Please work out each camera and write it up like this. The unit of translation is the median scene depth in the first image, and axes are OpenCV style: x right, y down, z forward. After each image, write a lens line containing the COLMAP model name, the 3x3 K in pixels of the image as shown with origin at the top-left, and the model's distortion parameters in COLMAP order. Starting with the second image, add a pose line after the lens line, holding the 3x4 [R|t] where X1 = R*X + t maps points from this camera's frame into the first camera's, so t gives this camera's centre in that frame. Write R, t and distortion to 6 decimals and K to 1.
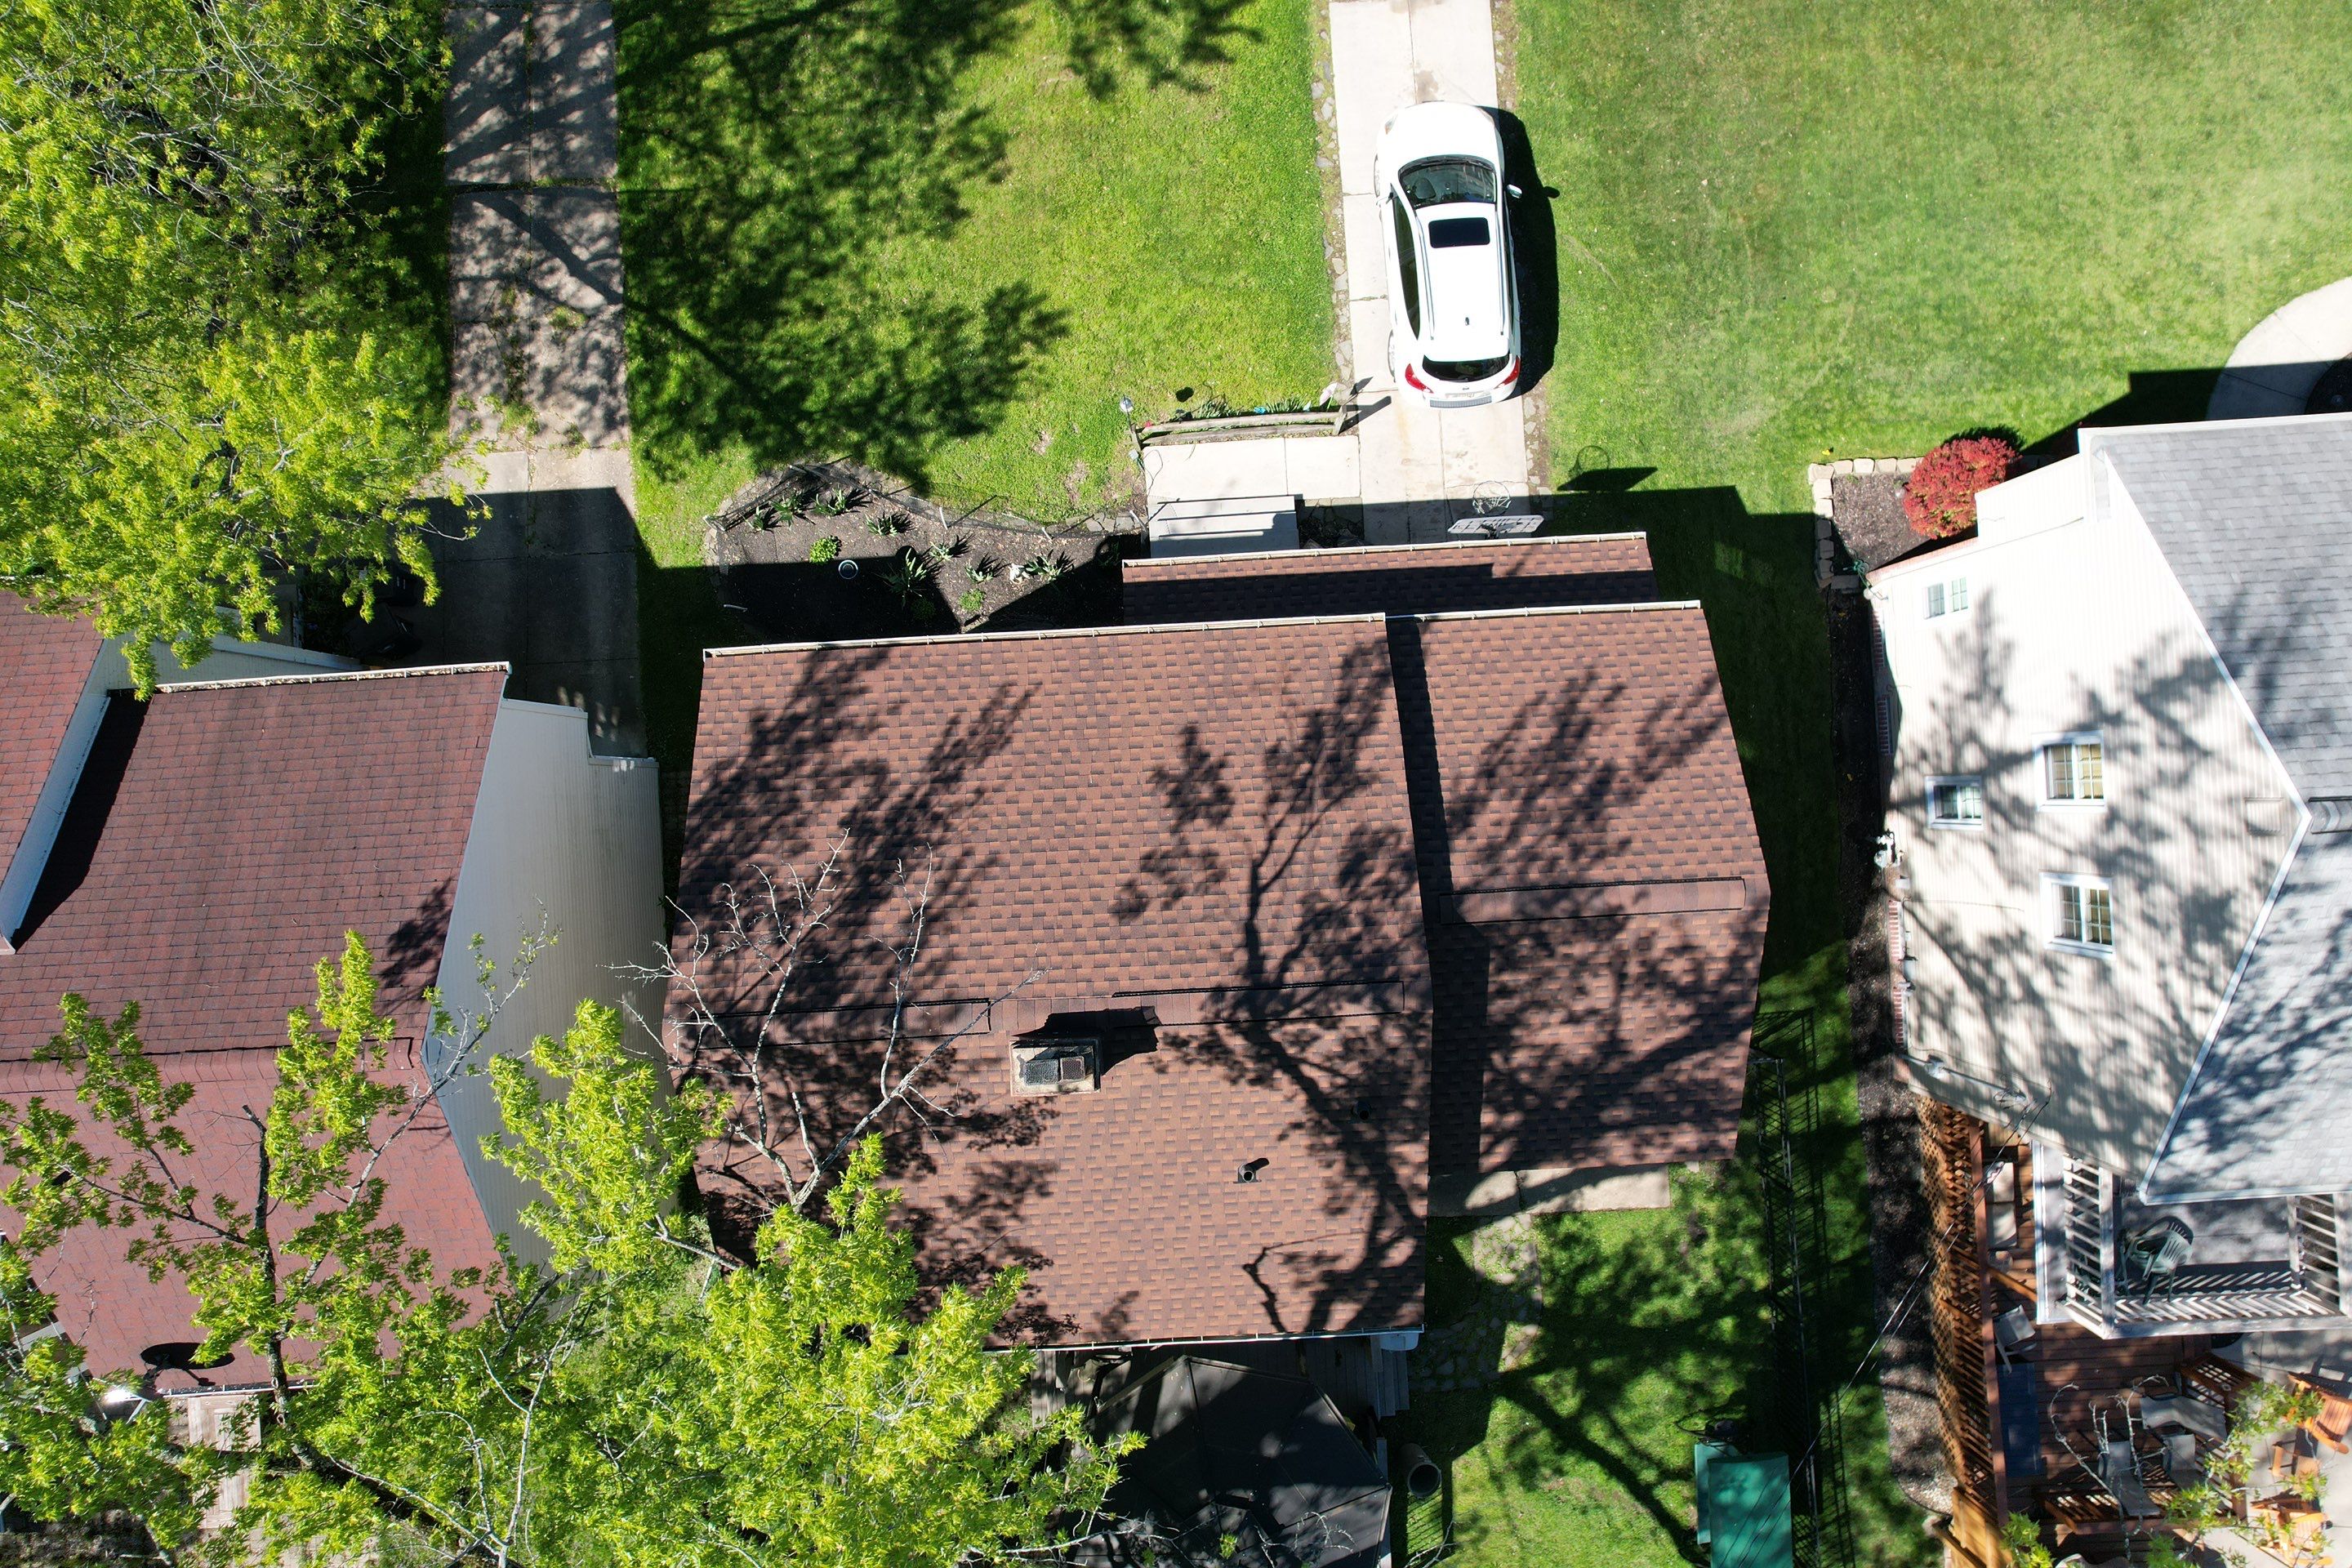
lens RADIAL K [[1505.2, 0, 1179.6], [0, 1505.2, 782.3], [0, 0, 1]] dist [-0.075538, 0.066158]
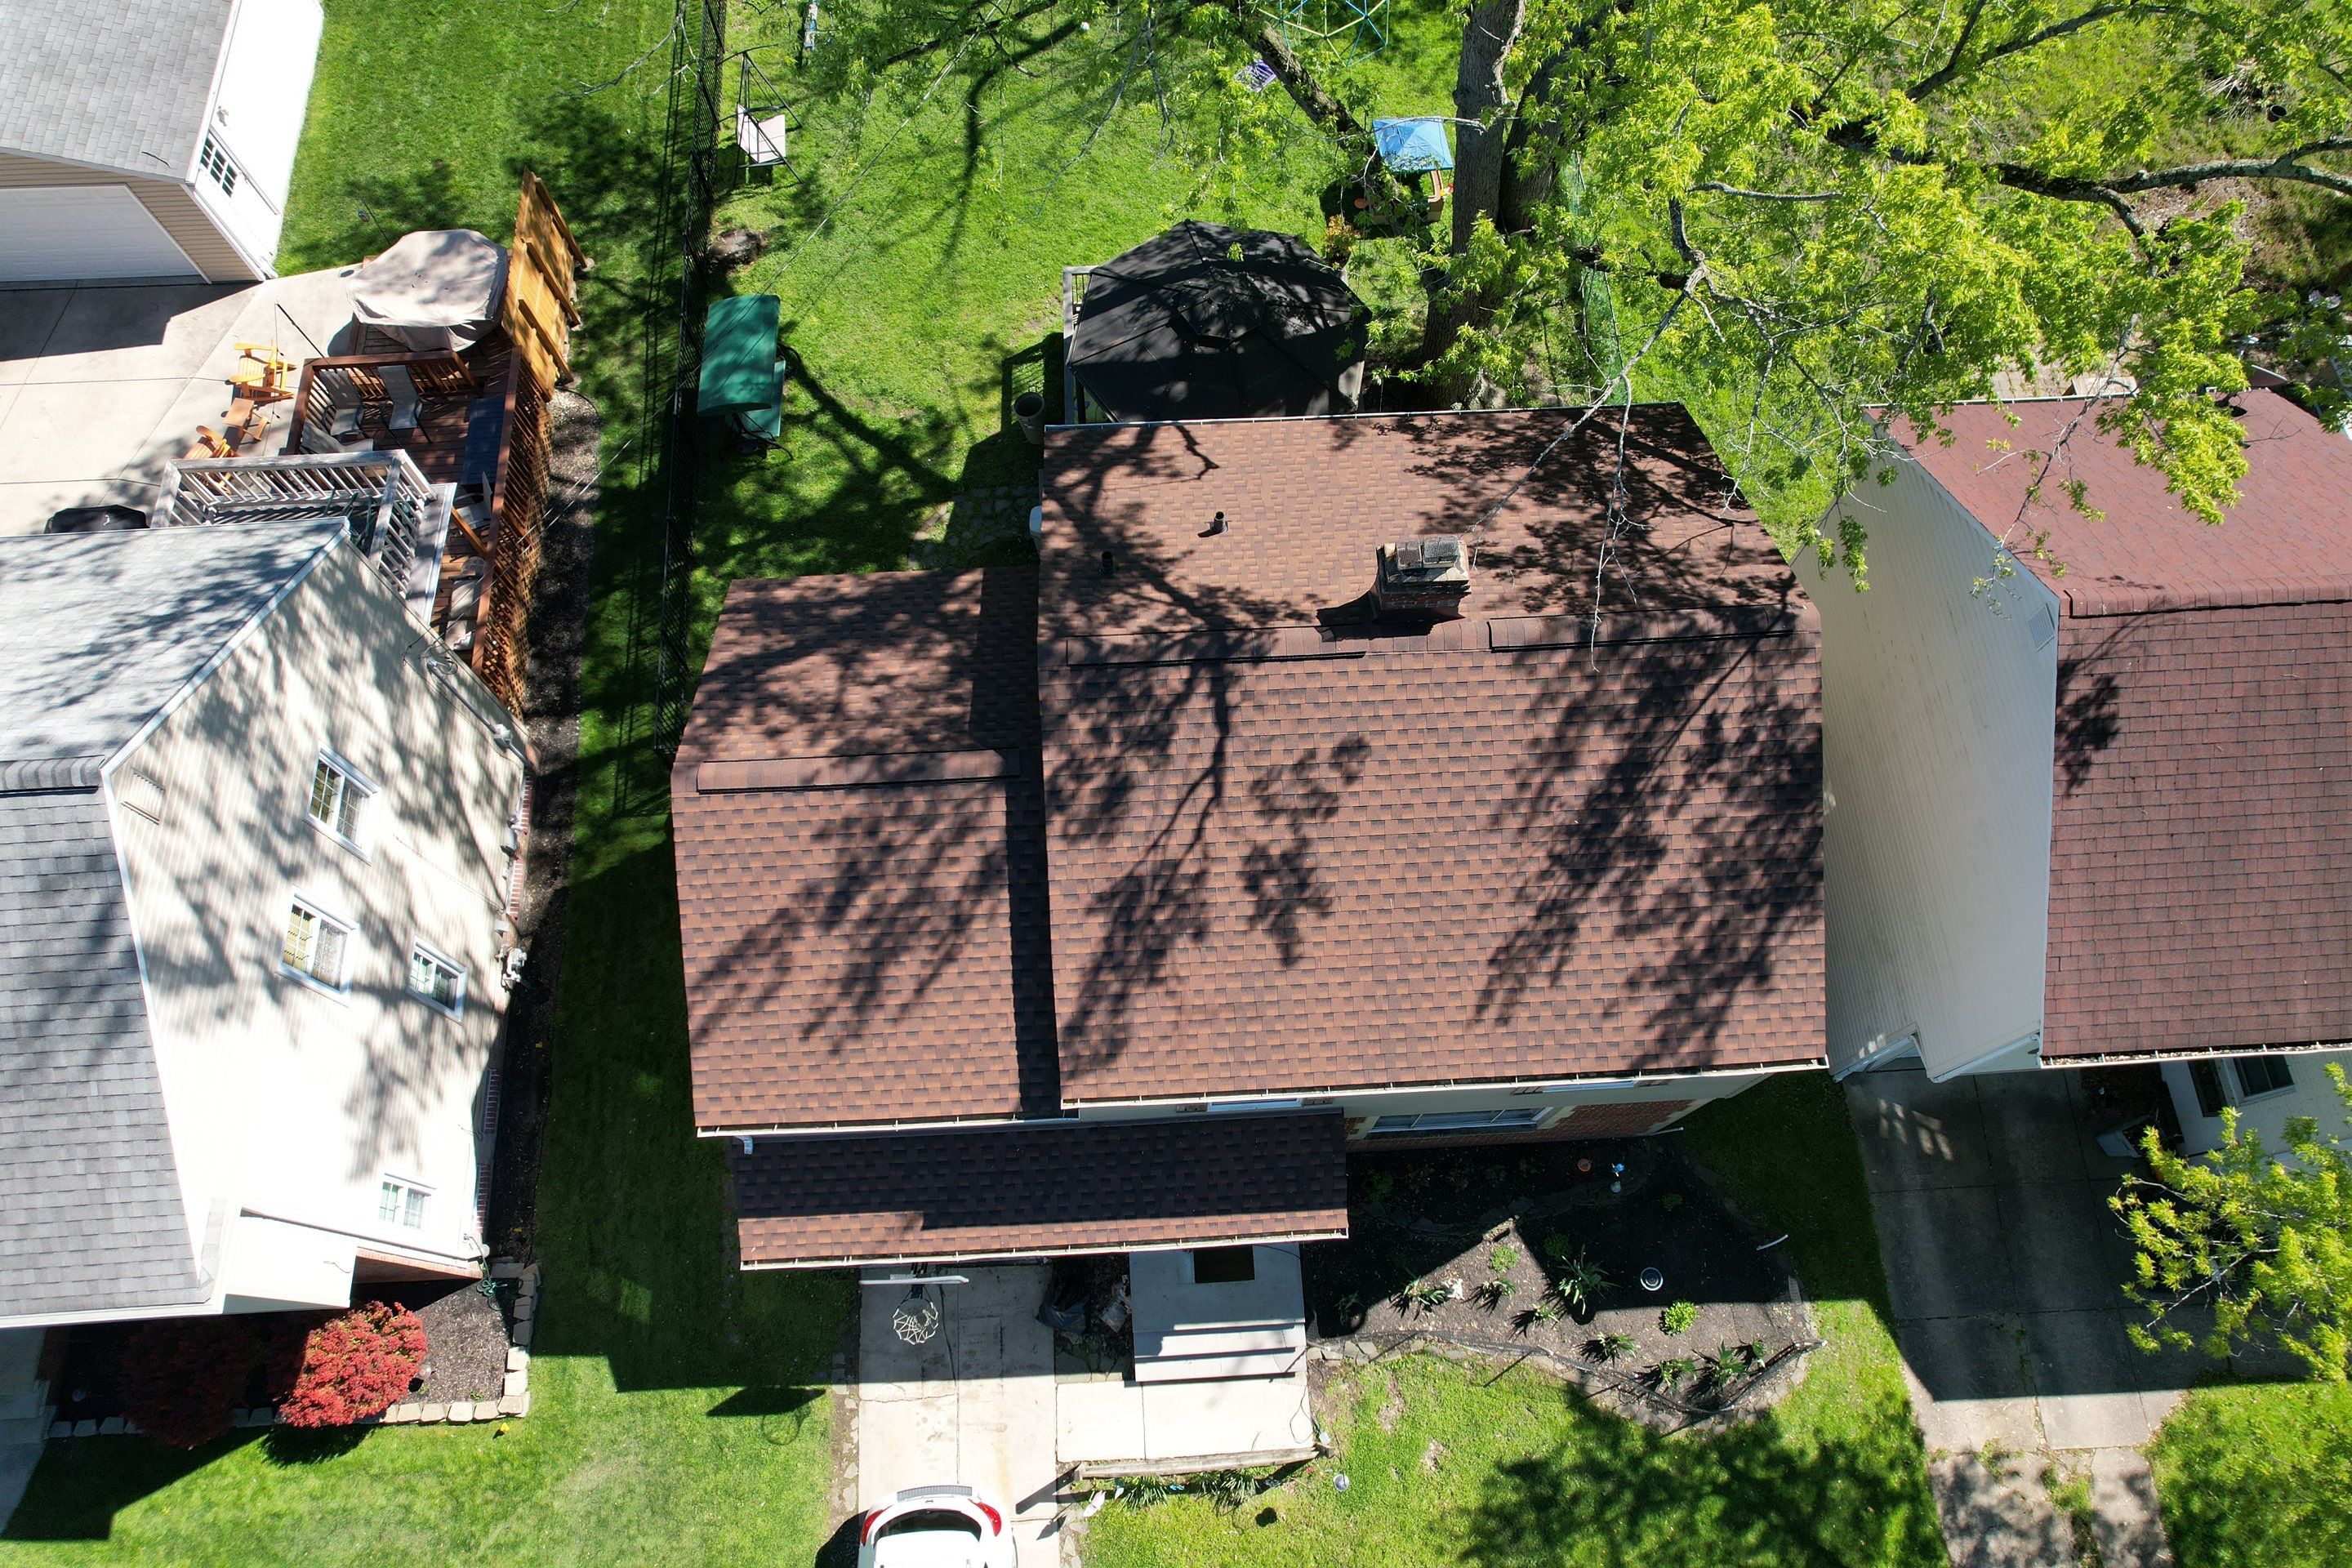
lens RADIAL K [[1505.2, 0, 1172.3], [0, 1505.2, 790.8], [0, 0, 1]] dist [-0.075538, 0.066158]
pose [[-0.999962, -0.000183, 0.008699, 0.052531], [0.003545, -0.921599, 0.388128, -0.228276], [0.007946, 0.388144, 0.921564, 0.096981]]
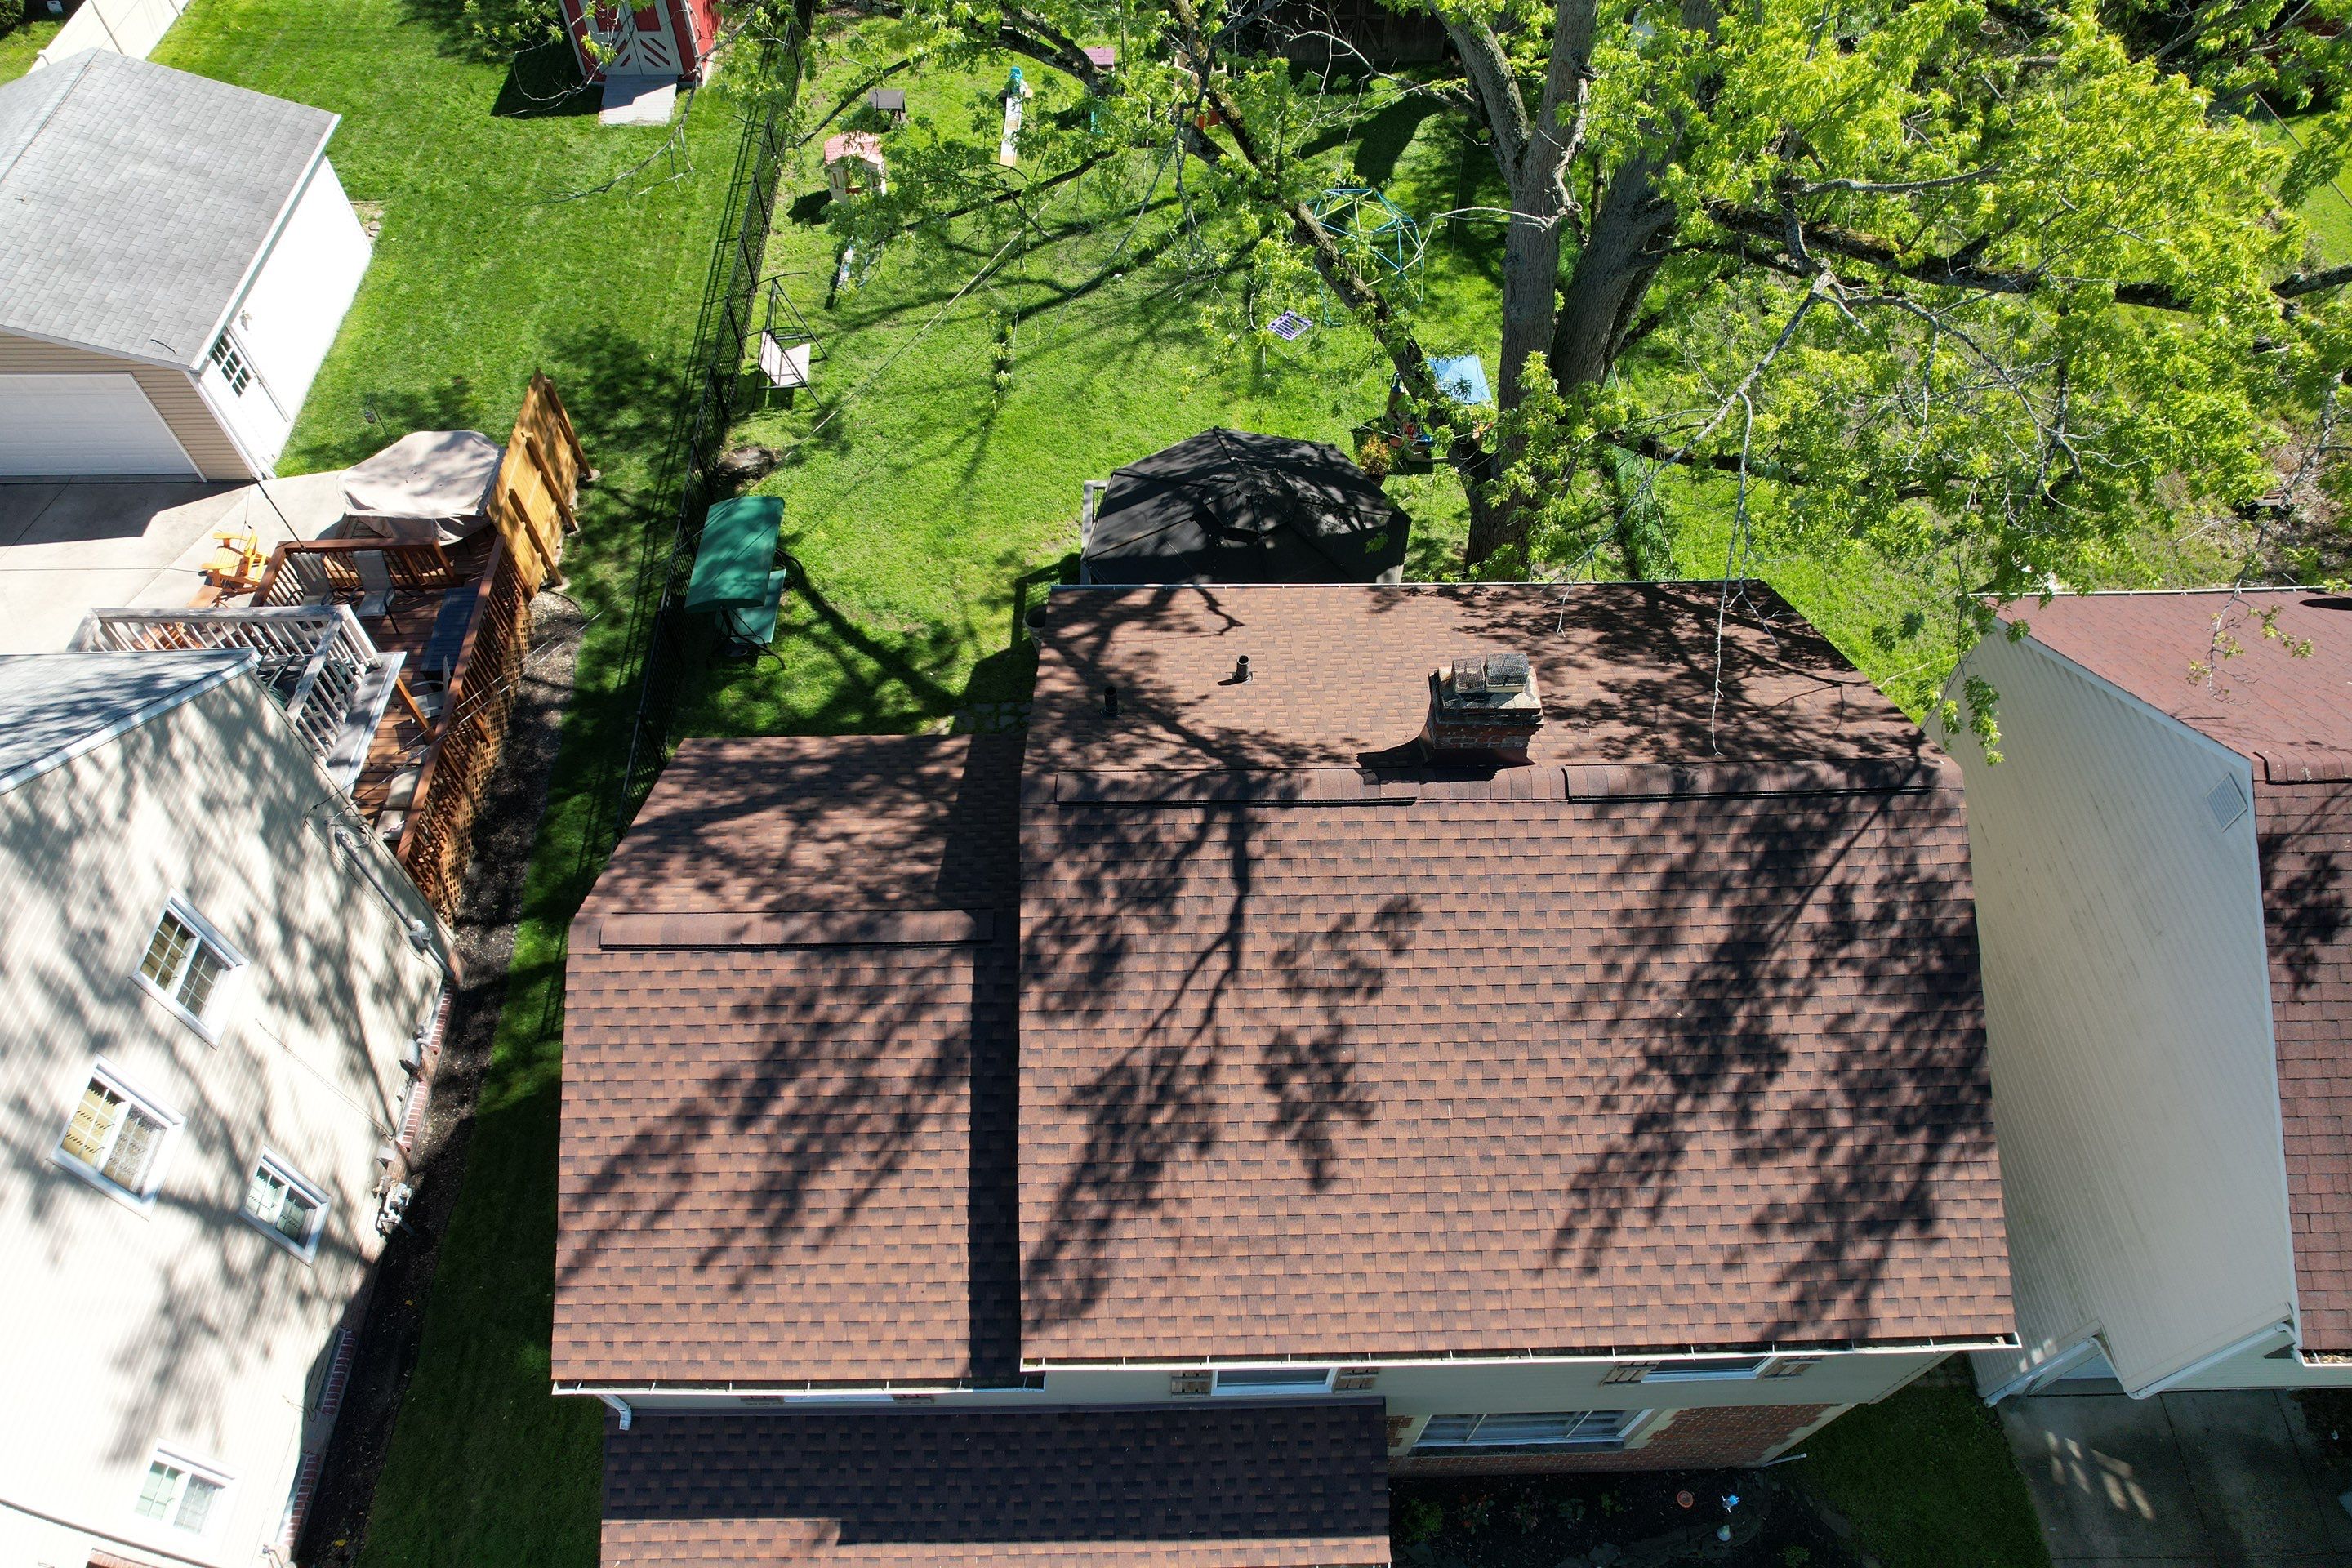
lens RADIAL K [[1505.2, 0, 1172.9], [0, 1505.2, 790.3], [0, 0, 1]] dist [-0.075538, 0.066158]
pose [[-0.999315, -0.025762, 0.026580, 0.046836], [0.036484, -0.806814, 0.589678, -0.238877], [0.006253, 0.590244, 0.807201, 0.248315]]
